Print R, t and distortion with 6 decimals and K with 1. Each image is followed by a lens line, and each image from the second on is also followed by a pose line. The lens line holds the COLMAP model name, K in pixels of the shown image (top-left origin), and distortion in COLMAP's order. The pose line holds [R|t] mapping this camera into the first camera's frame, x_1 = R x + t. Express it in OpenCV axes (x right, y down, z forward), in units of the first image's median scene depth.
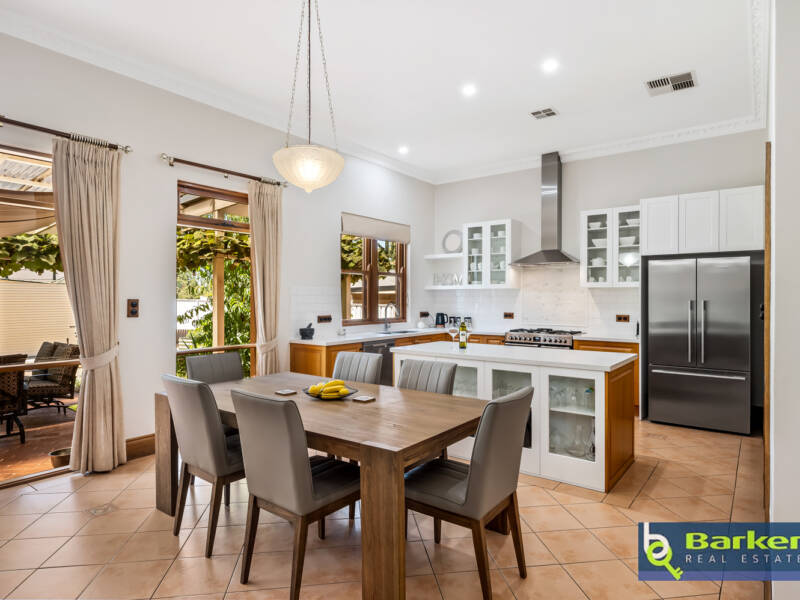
lens RADIAL K [[471.5, 0, 416.1], [0, 471.5, 301.8], [0, 0, 1]] dist [-0.003577, -0.001763]
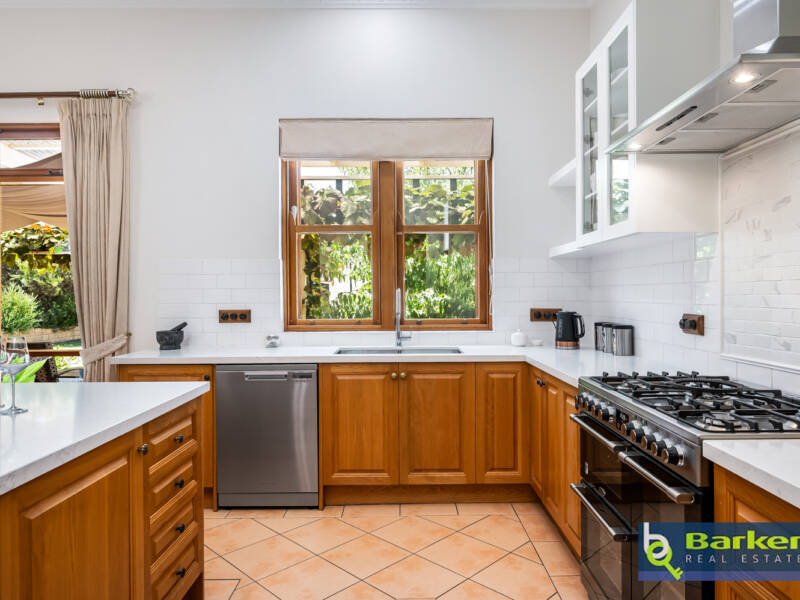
lens RADIAL K [[537.9, 0, 403.9], [0, 537.9, 297.5], [0, 0, 1]] dist [-0.001254, -0.000417]
pose [[0.591663, 0.000296, -0.806186, 0.419357], [0.002266, 0.999995, 0.002030, 0.012252], [0.806183, -0.003027, 0.591659, 0.742882]]
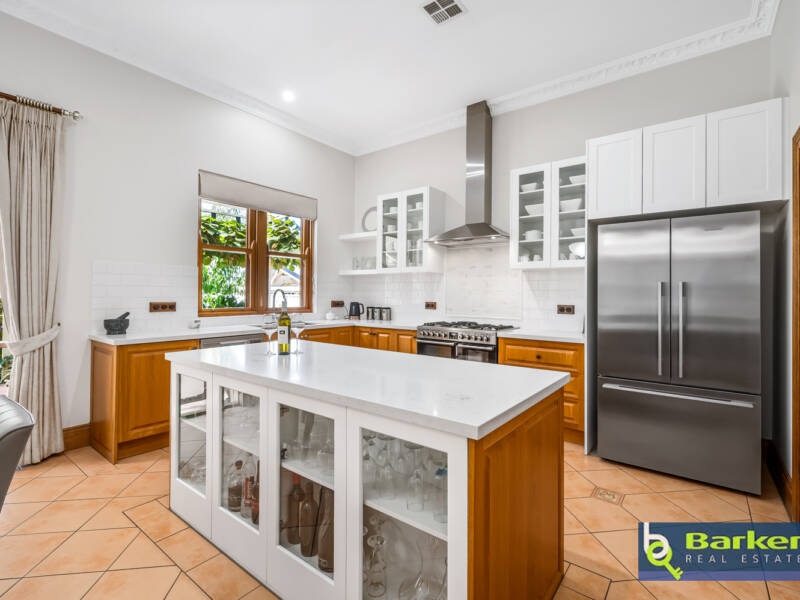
lens RADIAL K [[393.2, 0, 399.5], [0, 393.2, 291.4], [0, 0, 1]] dist [0.001769, 0.000863]
pose [[0.999602, 0.006707, -0.027403, 0.185333], [-0.007078, 0.999885, -0.013444, 0.016294], [0.027310, 0.013633, 0.999534, 0.352125]]
